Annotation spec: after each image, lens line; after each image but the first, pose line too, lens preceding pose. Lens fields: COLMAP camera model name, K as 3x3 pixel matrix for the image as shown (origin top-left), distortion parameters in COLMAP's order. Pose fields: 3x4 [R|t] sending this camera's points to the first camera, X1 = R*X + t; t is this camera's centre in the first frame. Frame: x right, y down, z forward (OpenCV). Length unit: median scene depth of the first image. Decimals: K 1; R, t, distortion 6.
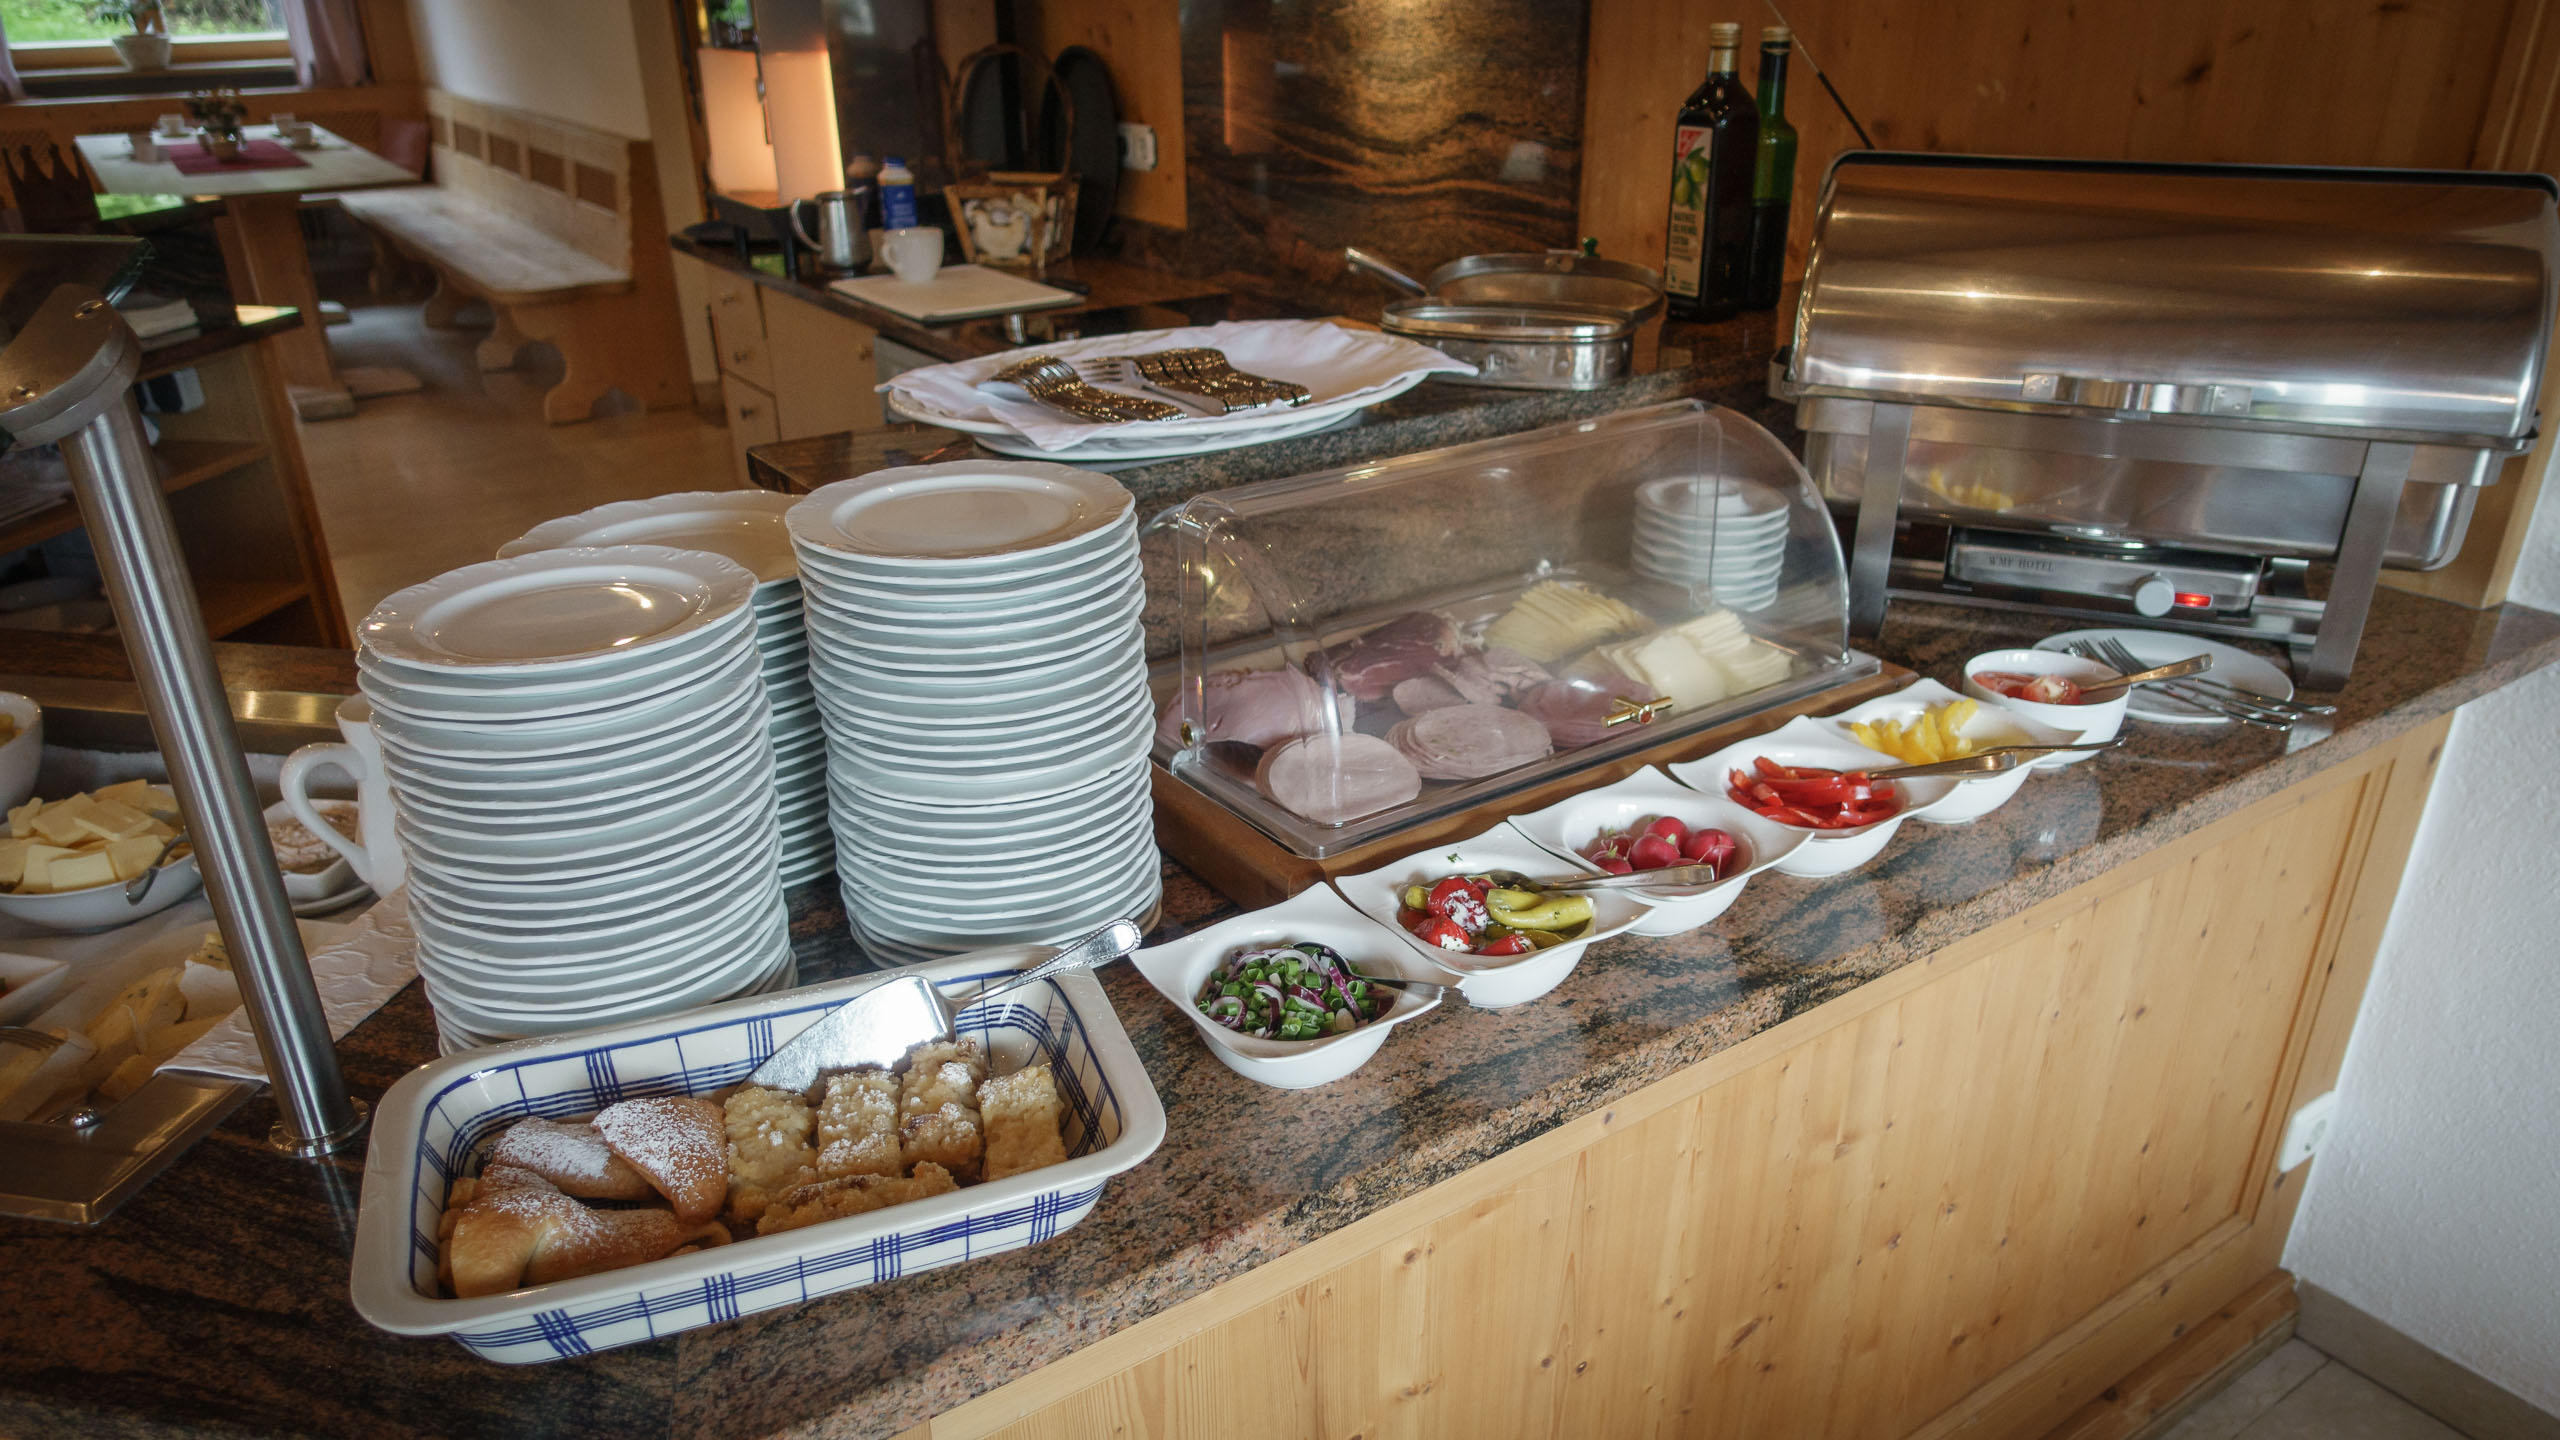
lens RADIAL K [[1812.6, 0, 1289.0], [0, 1812.6, 913.7], [0, 0, 1]] dist [-0.010730, -0.008028]
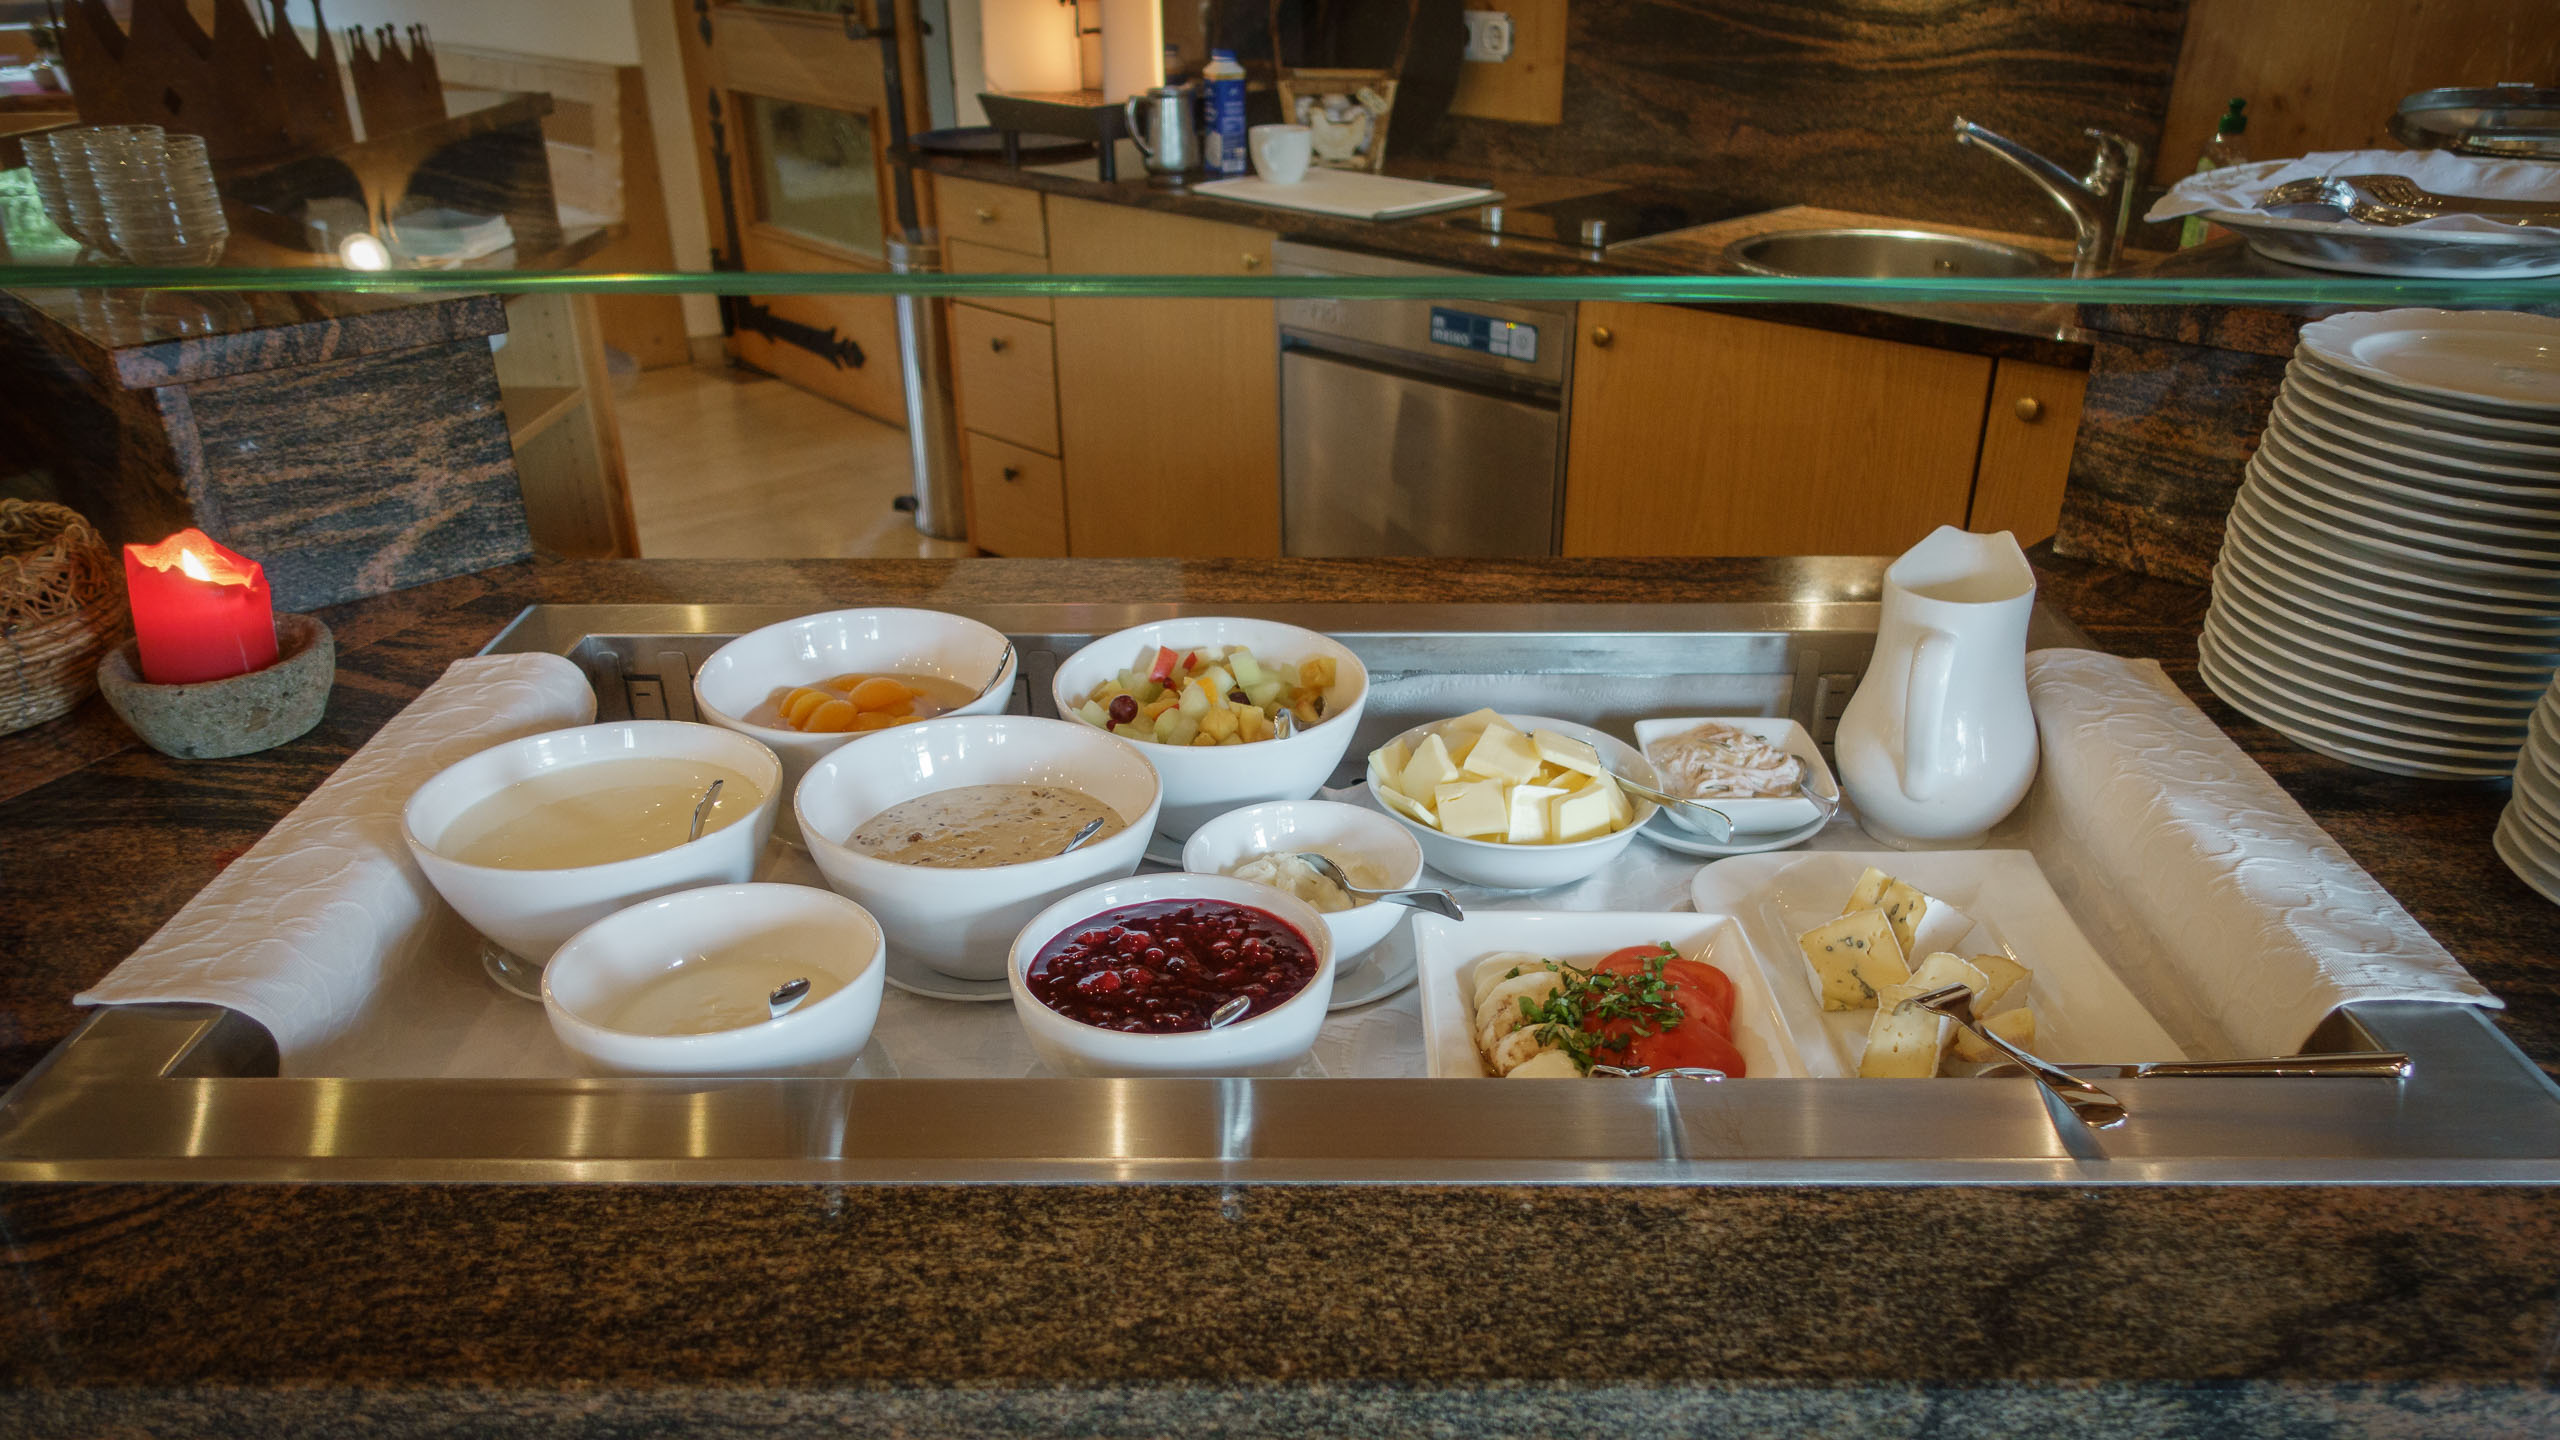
lens RADIAL K [[1812.6, 0, 1289.0], [0, 1812.6, 913.7], [0, 0, 1]] dist [-0.010730, -0.008028]
pose [[0.984065, -0.084767, 0.156303, -0.431944], [0.081715, 0.996320, 0.025858, -0.005546], [-0.157920, -0.012674, 0.987371, 0.104163]]
